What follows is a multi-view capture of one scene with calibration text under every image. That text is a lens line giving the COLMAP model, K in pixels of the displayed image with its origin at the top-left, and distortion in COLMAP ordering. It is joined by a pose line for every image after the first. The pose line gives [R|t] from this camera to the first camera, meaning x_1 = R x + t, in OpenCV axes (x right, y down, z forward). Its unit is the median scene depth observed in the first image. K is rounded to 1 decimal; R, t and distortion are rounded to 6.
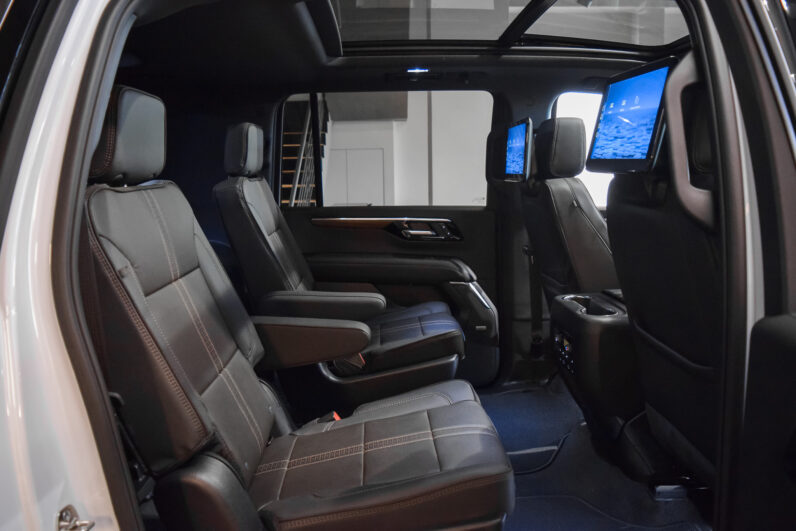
lens RADIAL K [[623.1, 0, 400.8], [0, 623.1, 274.6], [0, 0, 1]] dist [-0.080819, 0.009469]
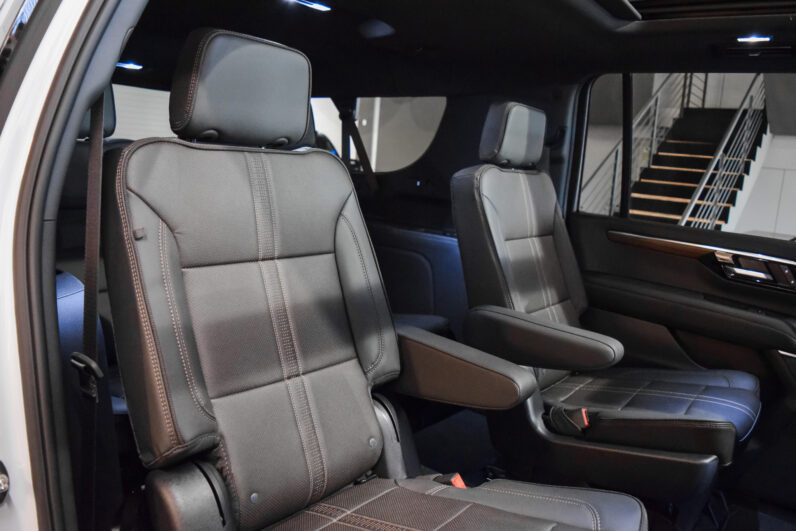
lens RADIAL K [[623.1, 0, 400.8], [0, 623.1, 274.6], [0, 0, 1]] dist [-0.080819, 0.009469]
pose [[0.769240, 0.189393, -0.610245, 0.190343], [-0.196205, 0.978934, 0.056492, -0.034055], [0.608089, 0.076277, 0.790196, 0.260415]]
